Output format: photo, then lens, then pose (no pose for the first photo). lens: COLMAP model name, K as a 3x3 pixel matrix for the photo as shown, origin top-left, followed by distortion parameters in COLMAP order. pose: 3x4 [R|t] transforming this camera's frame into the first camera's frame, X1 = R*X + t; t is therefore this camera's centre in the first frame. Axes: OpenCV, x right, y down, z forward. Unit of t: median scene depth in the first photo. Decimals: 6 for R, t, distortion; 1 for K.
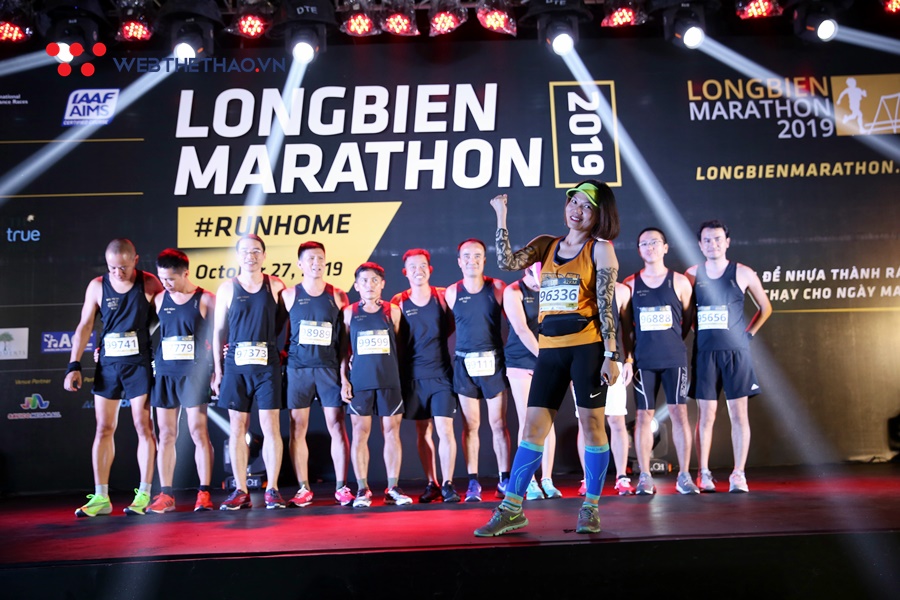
lens RADIAL K [[890.4, 0, 443.3], [0, 890.4, 281.2], [0, 0, 1]] dist [0.020065, 0.000000]
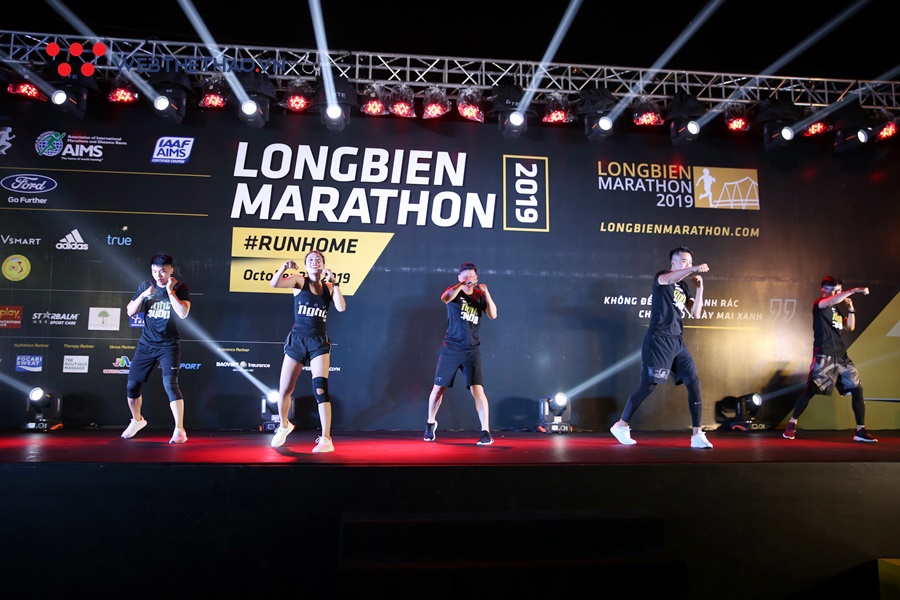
lens RADIAL K [[721.0, 0, 447.4], [0, 721.0, 288.6], [0, 0, 1]] dist [-0.056517, 0.075318]
pose [[0.994694, 0.058562, 0.084585, -0.054213], [-0.060039, 0.998083, 0.015027, -0.023728], [-0.083543, -0.020025, 0.996303, -0.136454]]
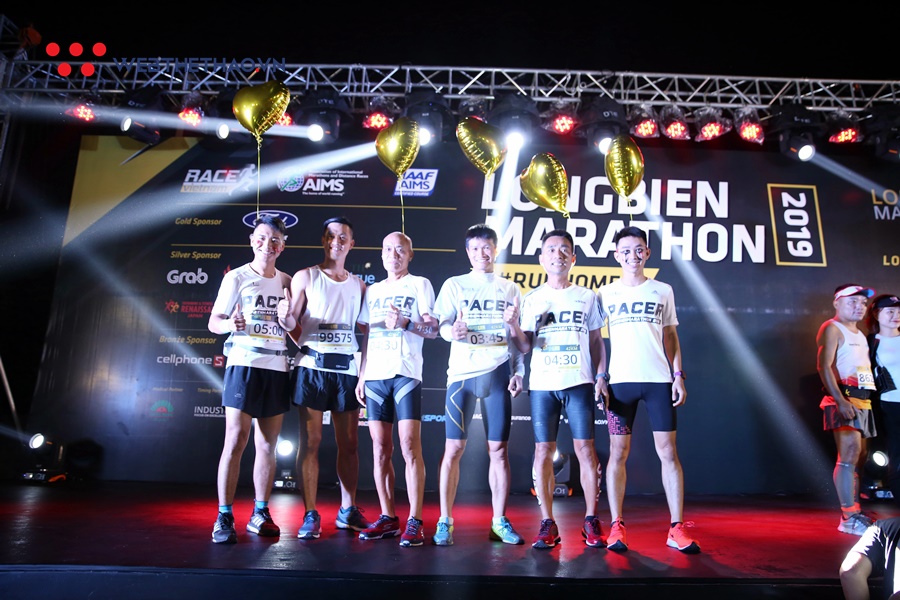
lens RADIAL K [[627.7, 0, 447.1], [0, 627.7, 286.5], [0, 0, 1]] dist [-0.080626, 0.047978]
pose [[0.998134, 0.055494, -0.025477, -0.319178], [-0.057522, 0.994517, -0.087330, 0.029472], [0.020491, 0.088633, 0.995854, 0.119903]]
